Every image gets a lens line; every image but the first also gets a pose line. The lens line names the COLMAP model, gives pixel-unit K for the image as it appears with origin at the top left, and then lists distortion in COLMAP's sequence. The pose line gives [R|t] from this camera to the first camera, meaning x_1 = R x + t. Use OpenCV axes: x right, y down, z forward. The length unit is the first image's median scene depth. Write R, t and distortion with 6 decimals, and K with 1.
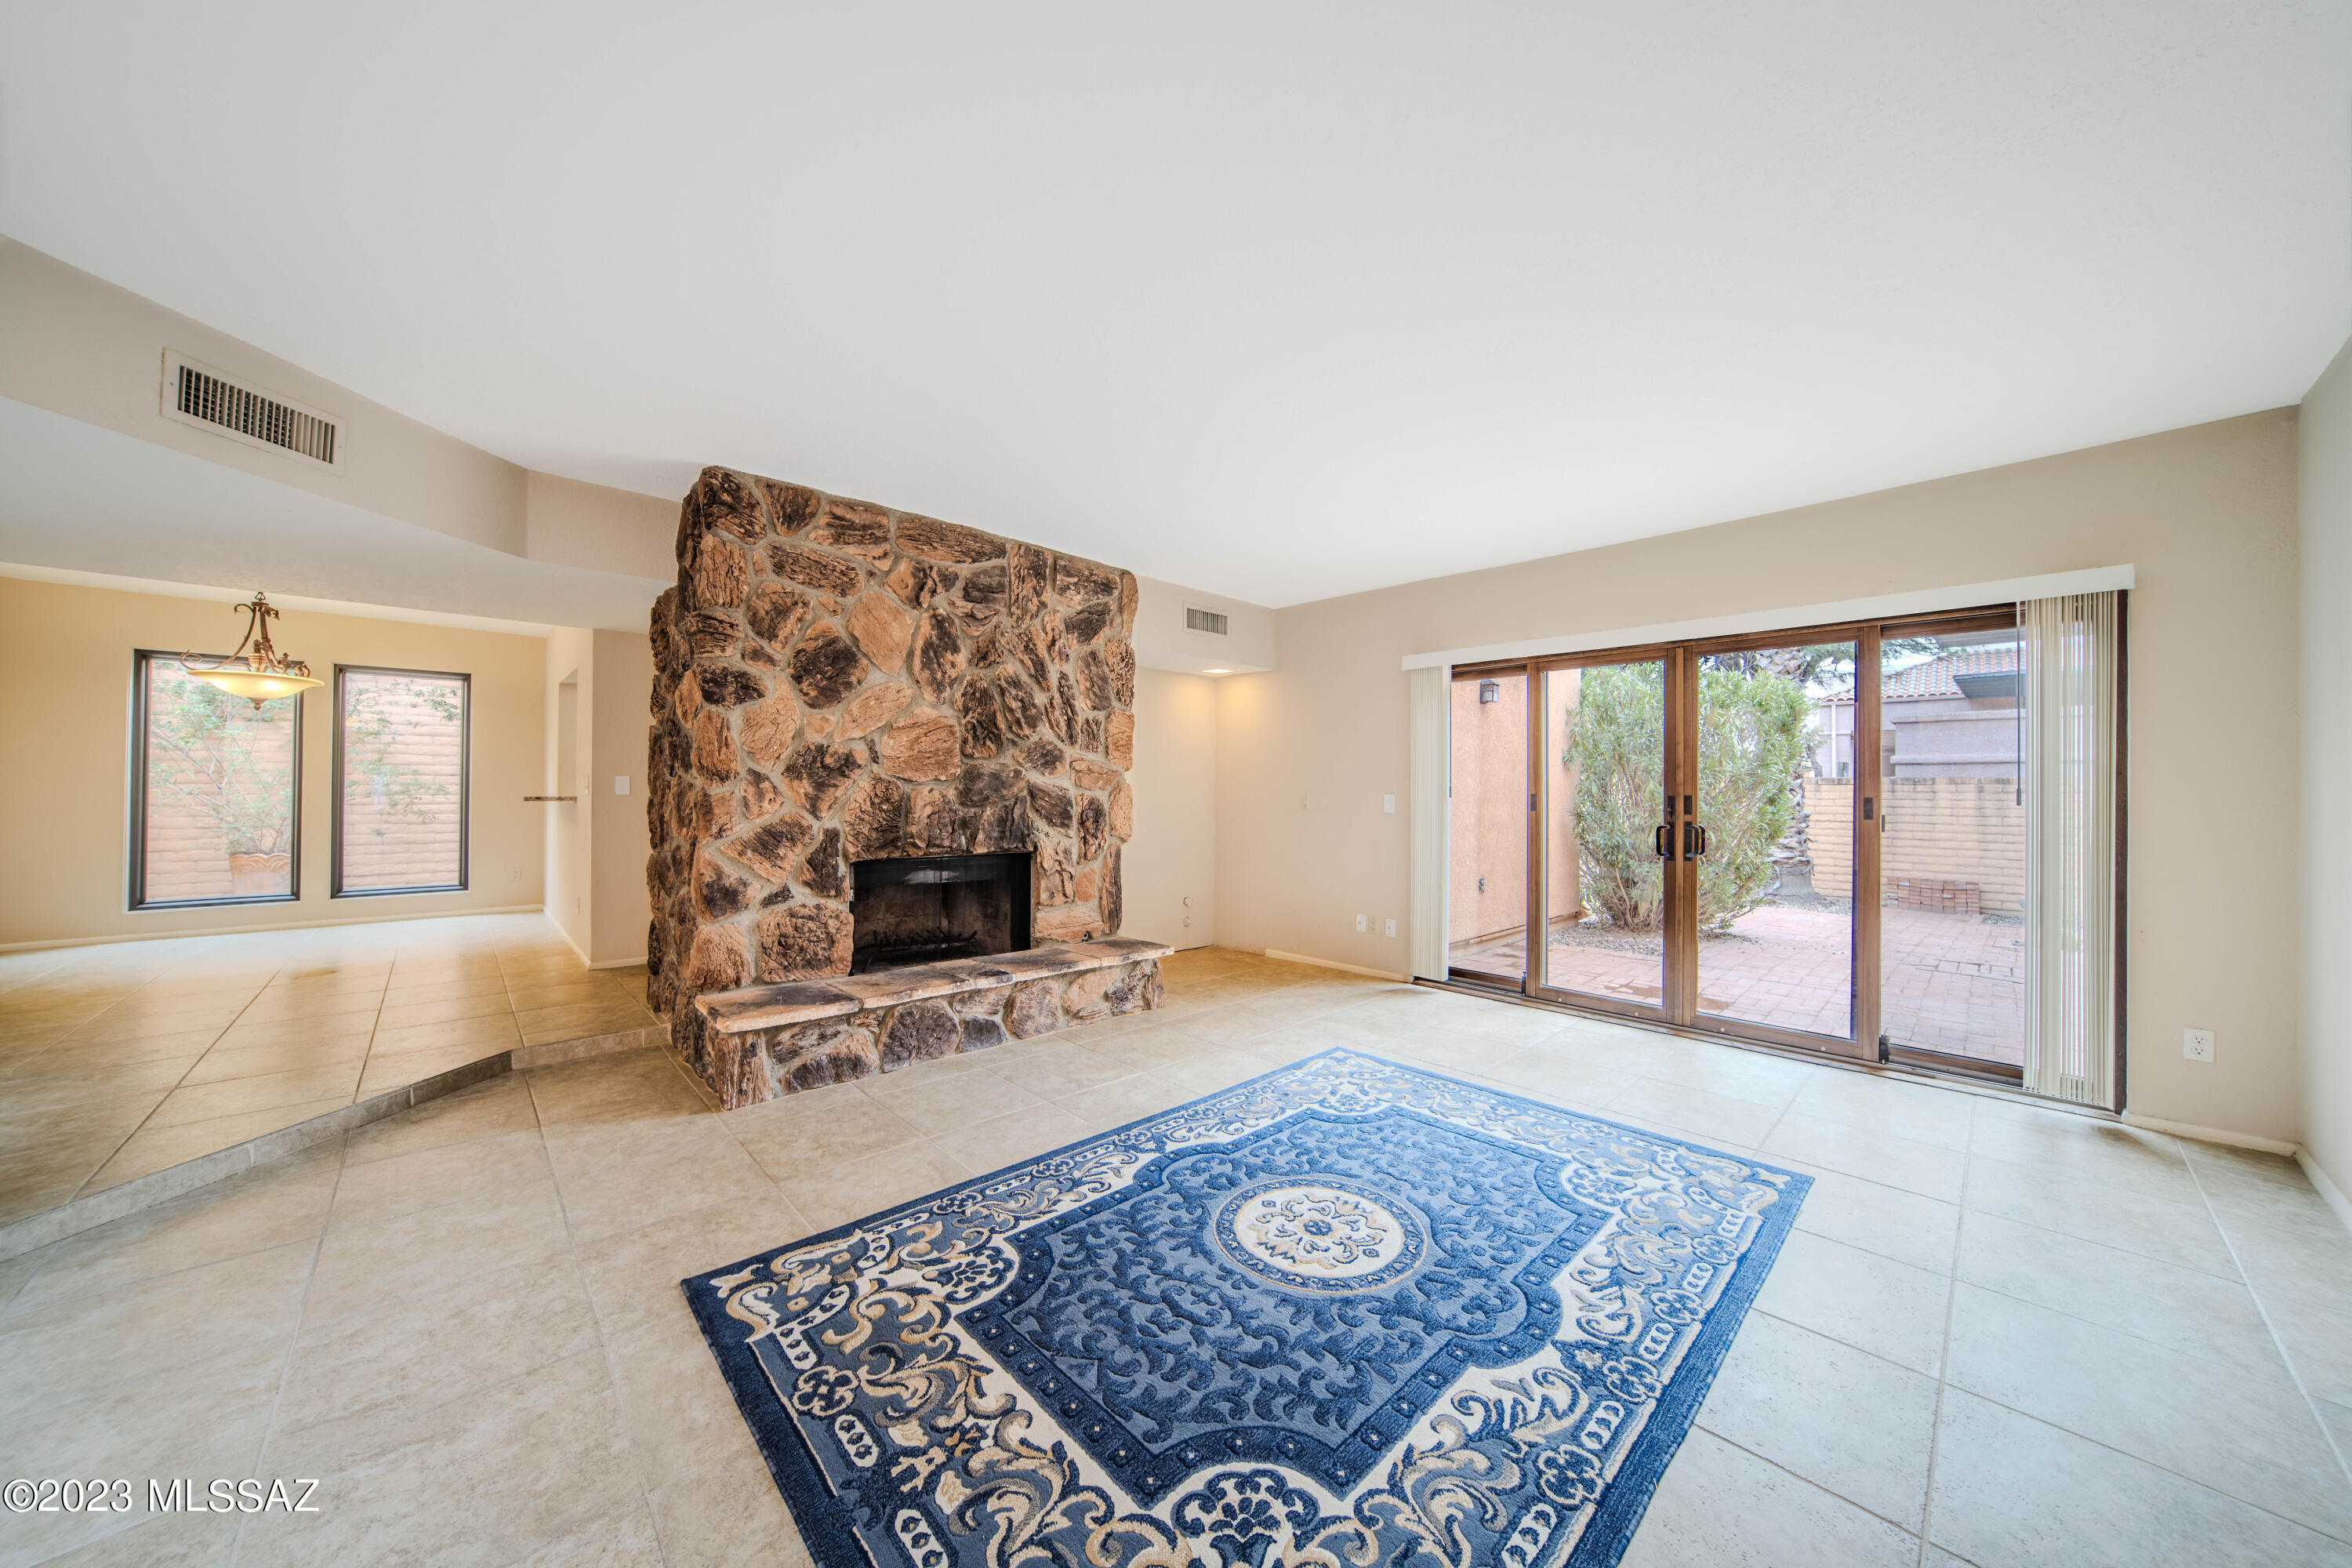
lens RADIAL K [[796.5, 0, 1172.4], [0, 796.5, 783.4], [0, 0, 1]] dist [-0.036772, 0.010527]
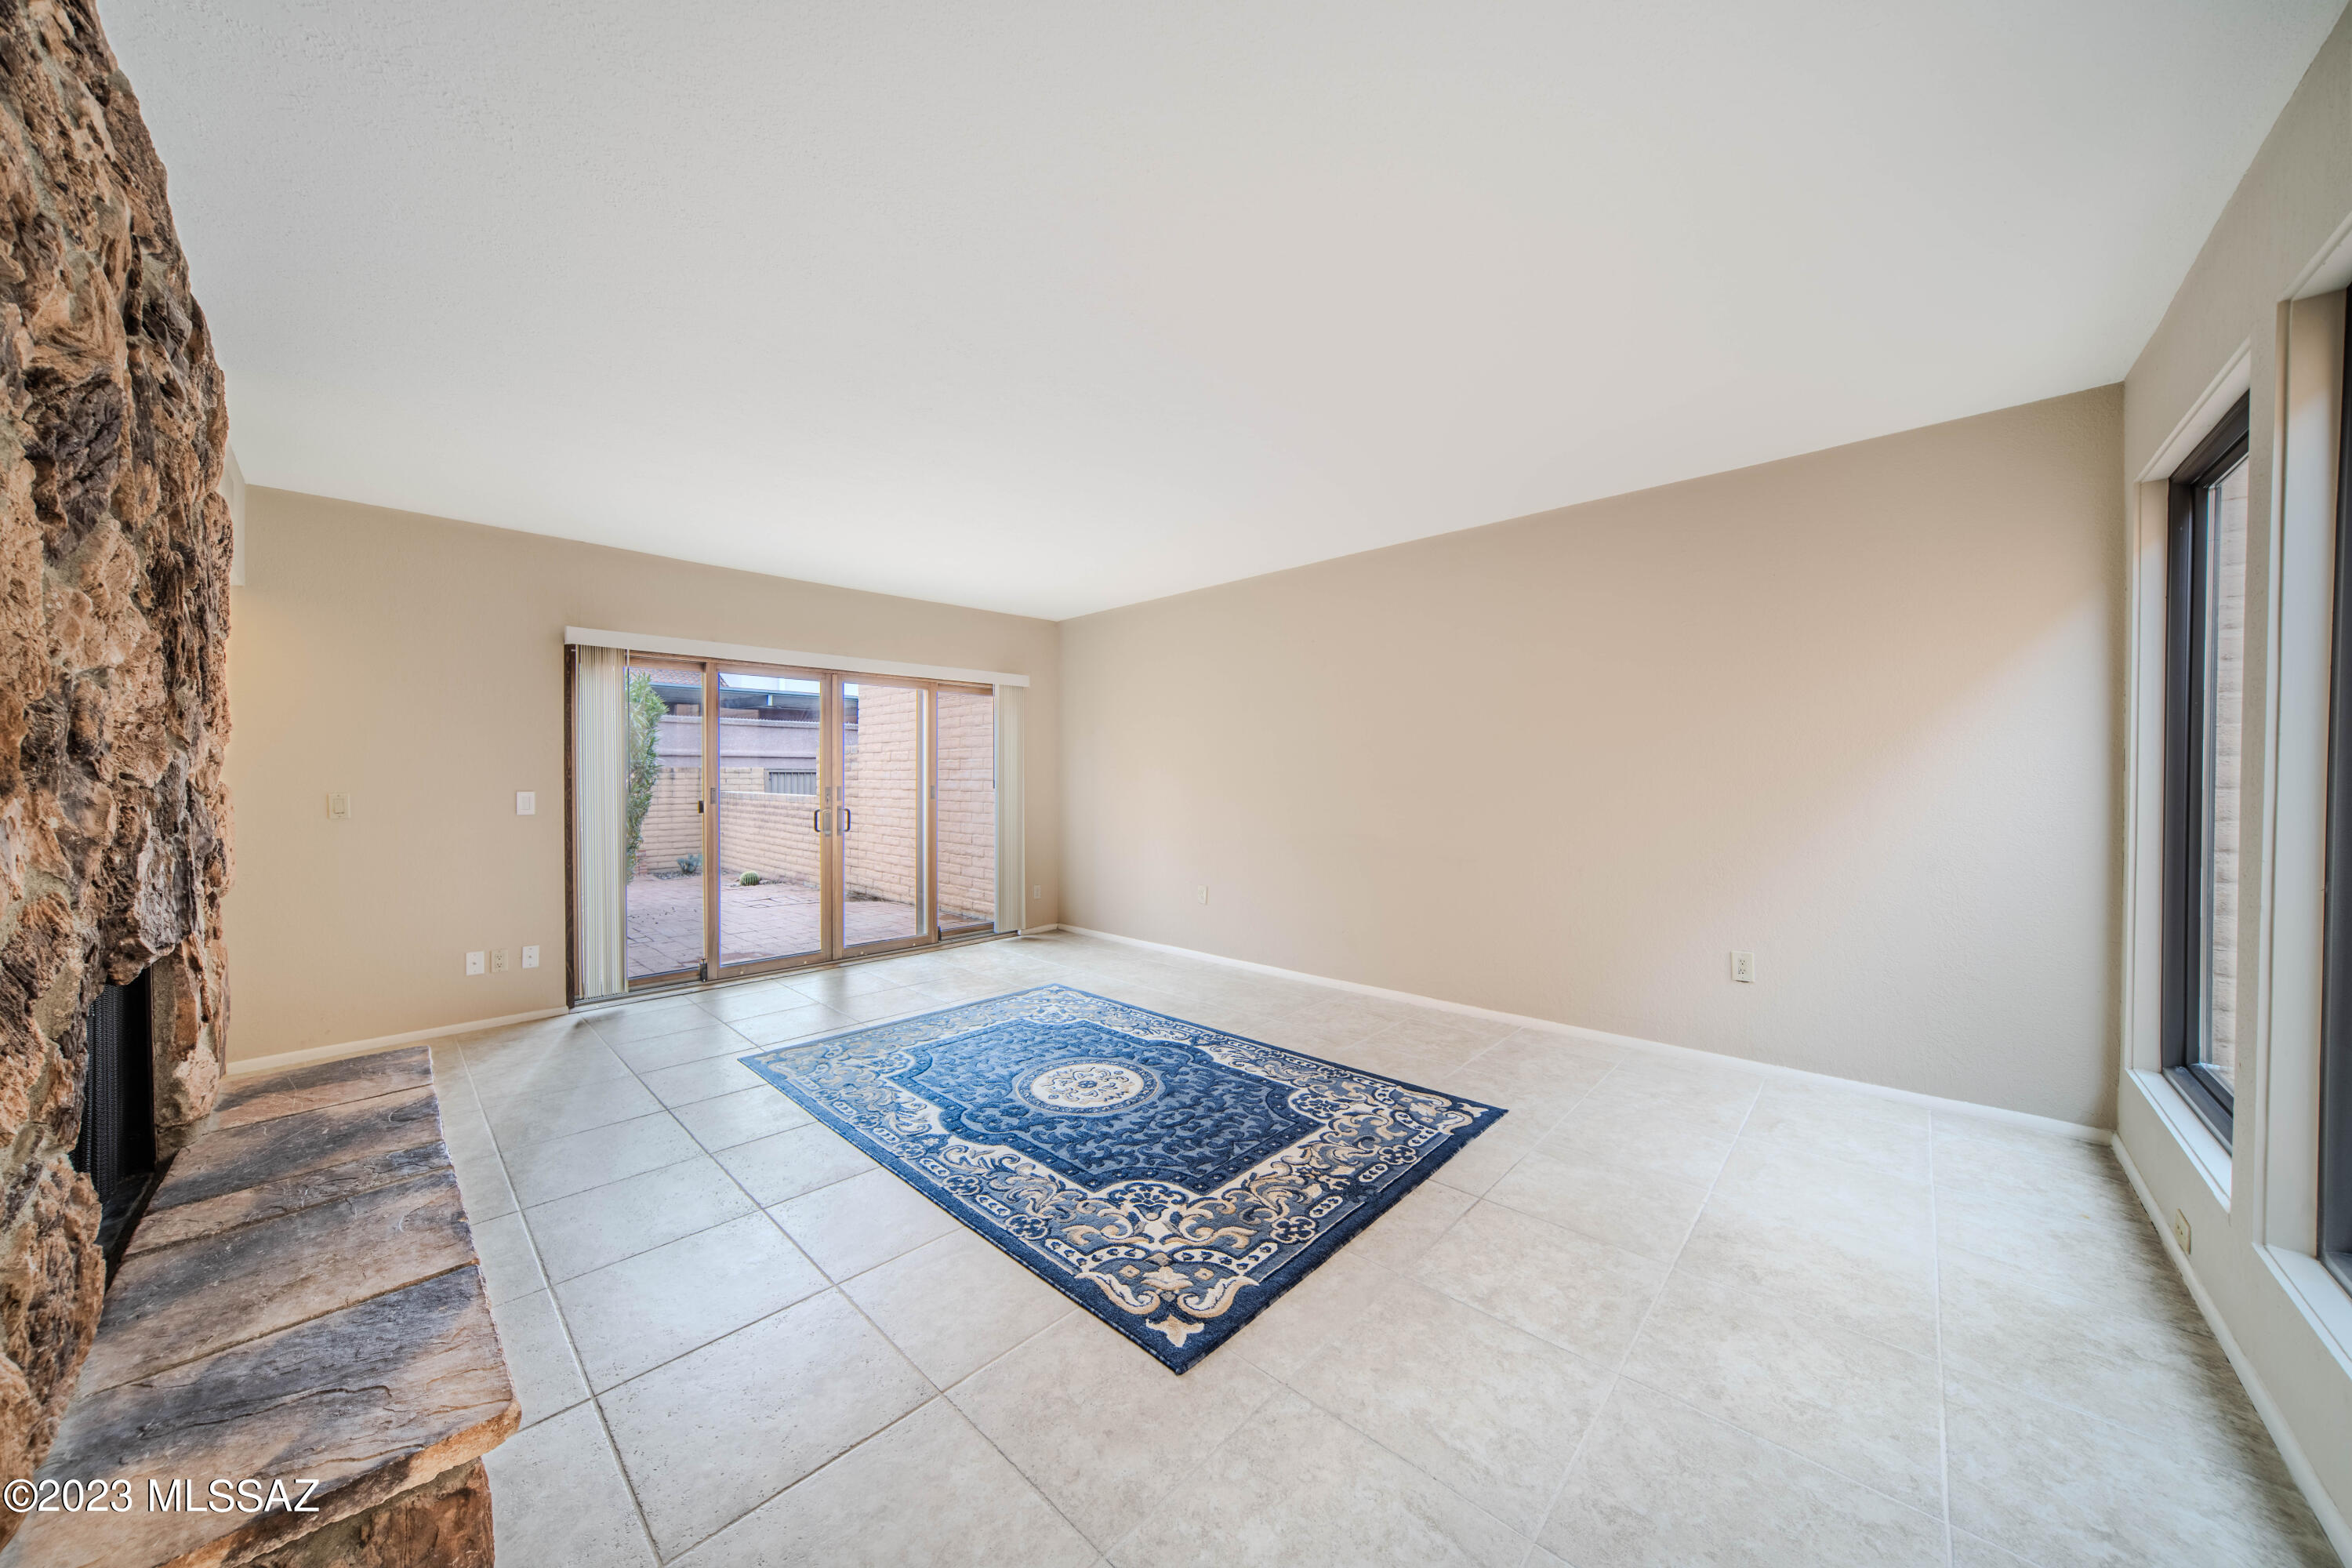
lens RADIAL K [[796.5, 0, 1172.4], [0, 796.5, 783.4], [0, 0, 1]] dist [-0.036772, 0.010527]
pose [[-0.059904, -0.013402, 0.998114, -0.909209], [-0.004763, 0.999902, 0.013140, -0.013950], [-0.998193, -0.003966, -0.059962, 0.651939]]
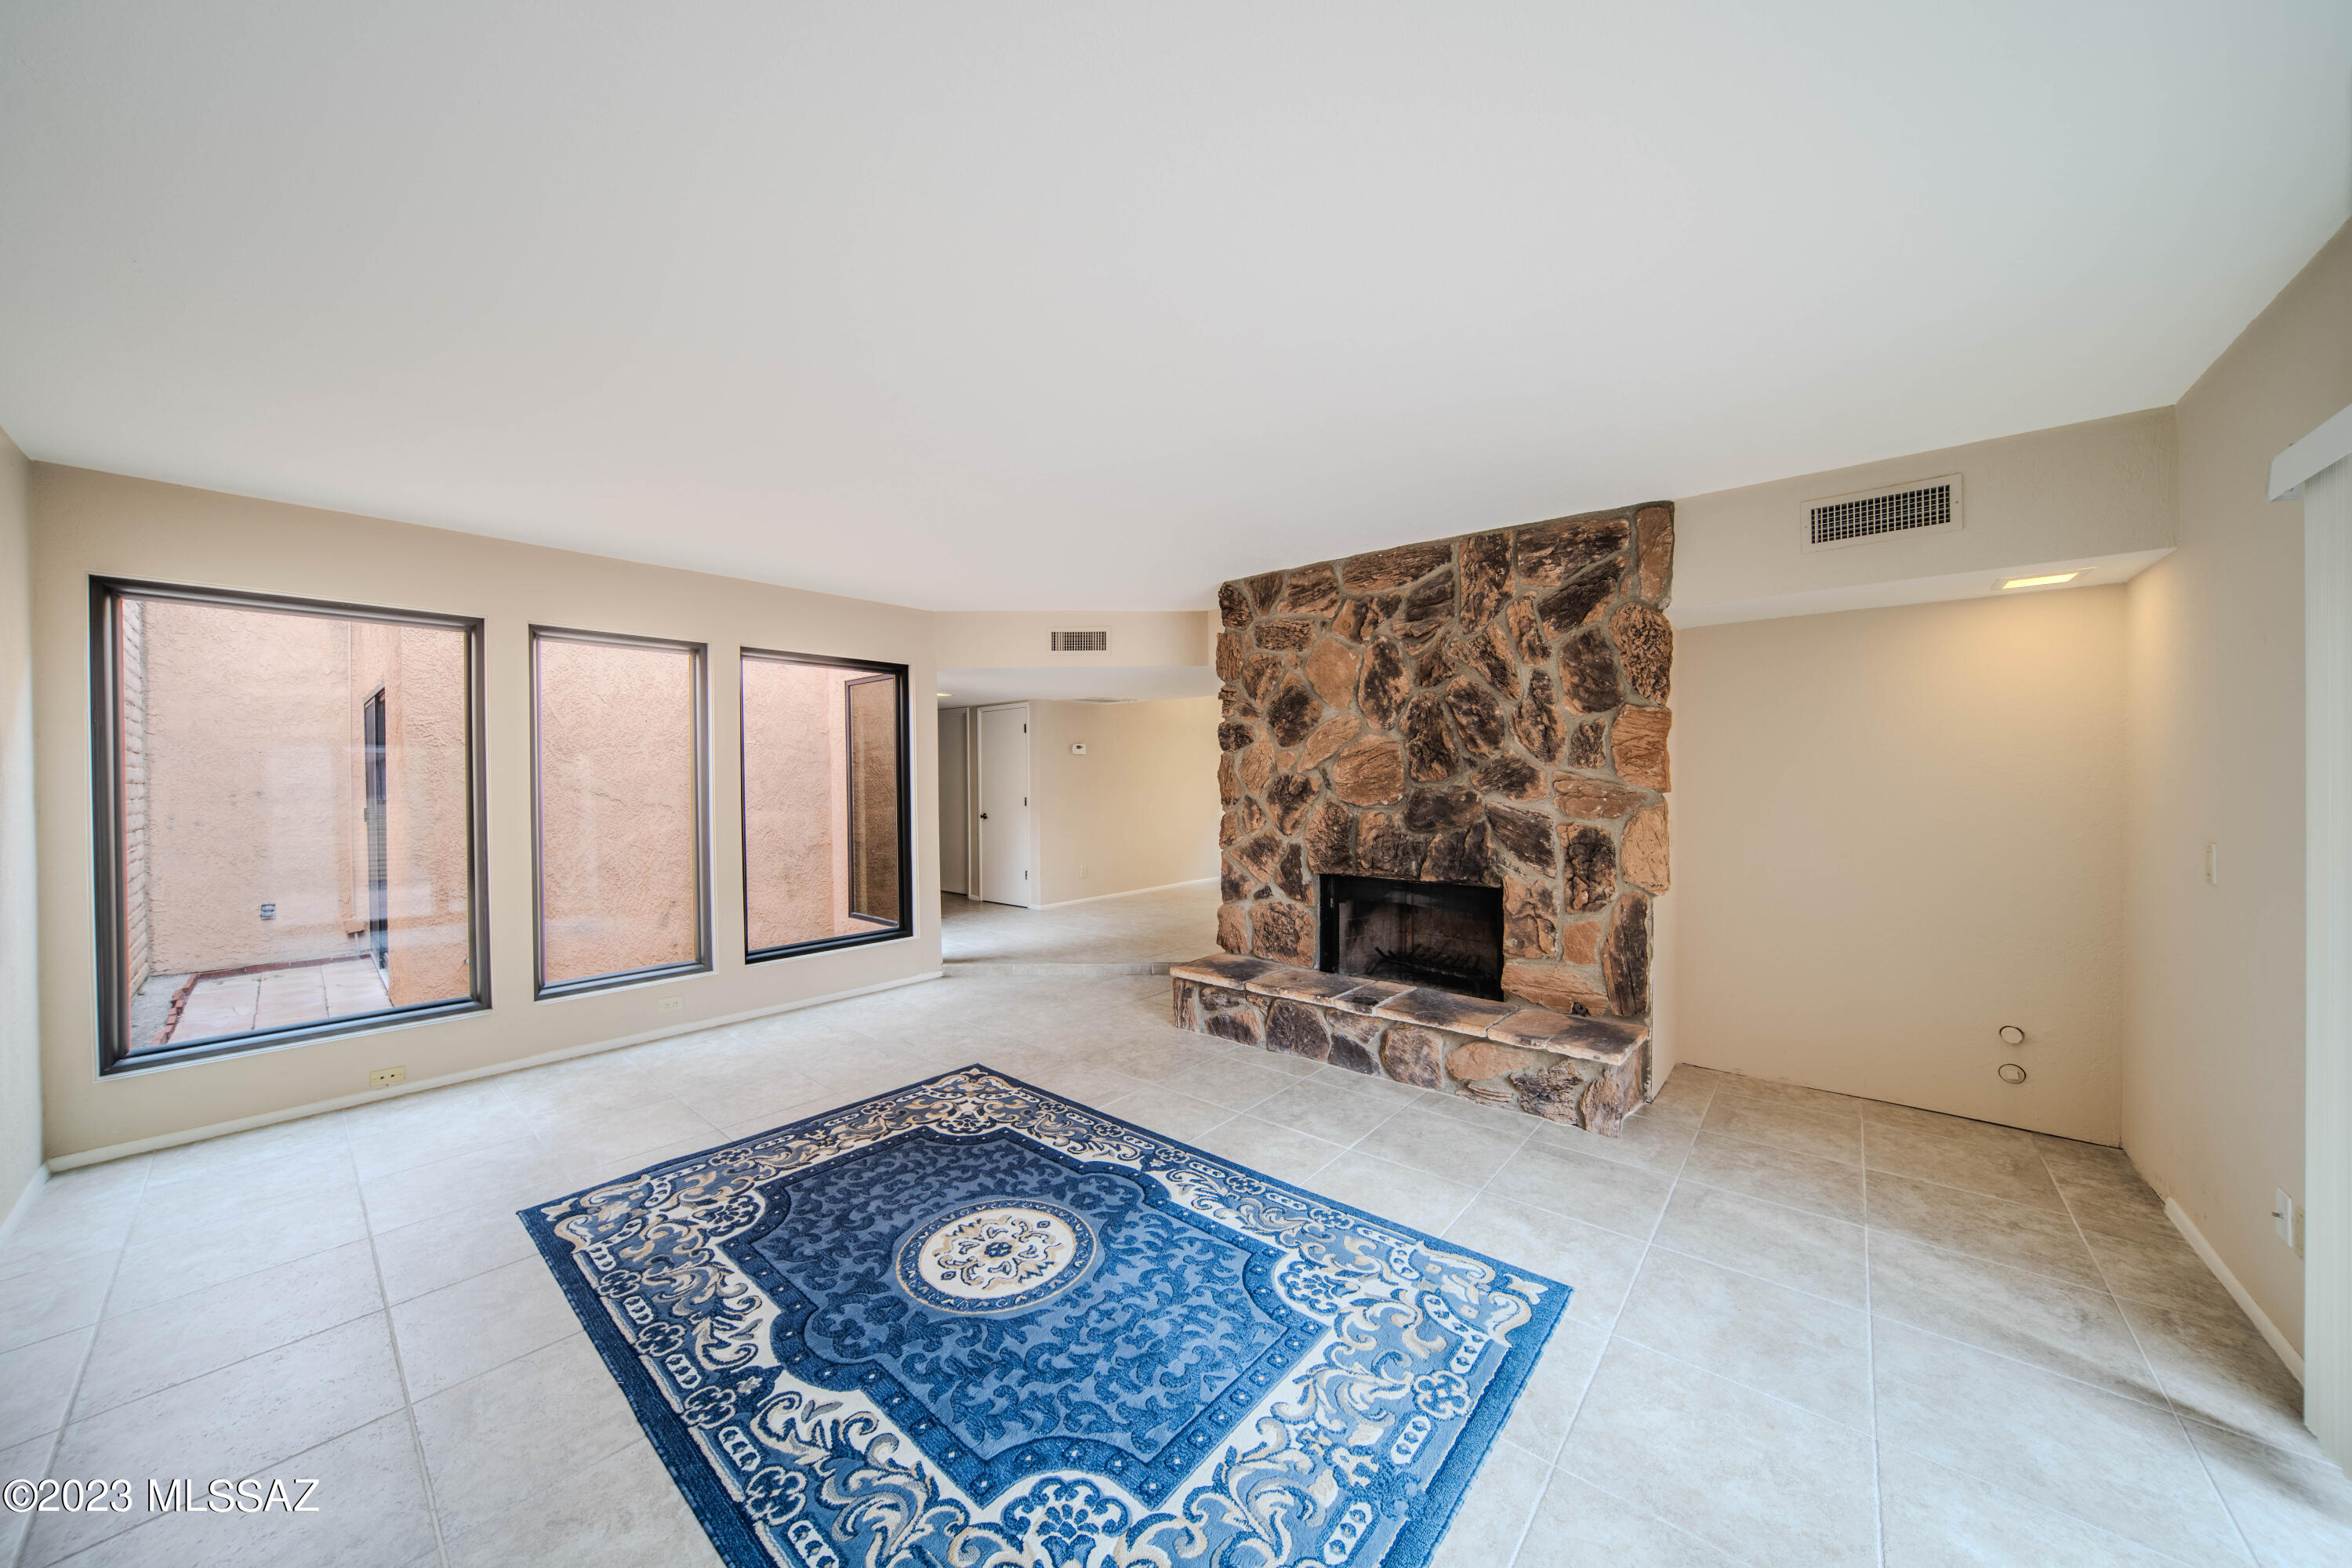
lens RADIAL K [[796.5, 0, 1172.4], [0, 796.5, 783.4], [0, 0, 1]] dist [-0.036772, 0.010527]
pose [[0.112289, -0.000200, -0.993676, 0.892279], [0.015859, 0.999873, 0.001591, -0.047984], [0.993549, -0.015937, 0.112278, 0.786616]]
